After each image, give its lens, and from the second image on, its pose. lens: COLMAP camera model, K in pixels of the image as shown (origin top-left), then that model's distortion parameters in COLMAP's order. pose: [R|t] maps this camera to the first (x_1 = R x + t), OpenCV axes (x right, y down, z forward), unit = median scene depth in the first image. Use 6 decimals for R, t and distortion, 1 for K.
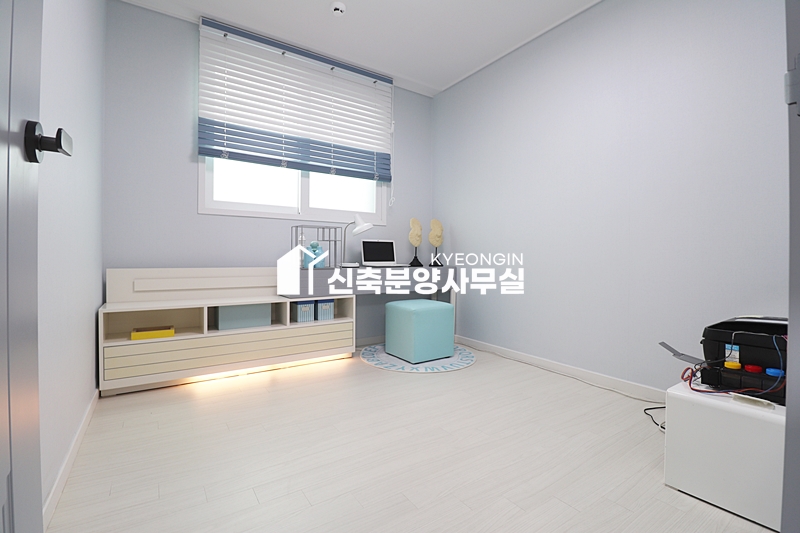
lens RADIAL K [[369.5, 0, 397.6], [0, 369.5, 261.6], [0, 0, 1]] dist [0.001158, 0.000152]
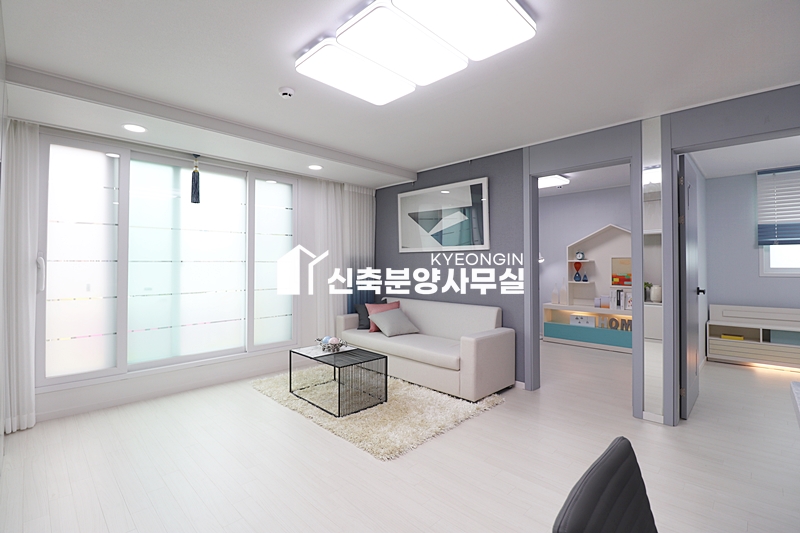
lens RADIAL K [[369.5, 0, 397.6], [0, 369.5, 261.6], [0, 0, 1]] dist [0.001158, 0.000152]
pose [[0.178749, -0.013810, -0.983798, 1.039692], [0.025815, 0.999623, -0.009341, -0.258845], [0.983556, -0.023727, 0.179038, -1.201408]]
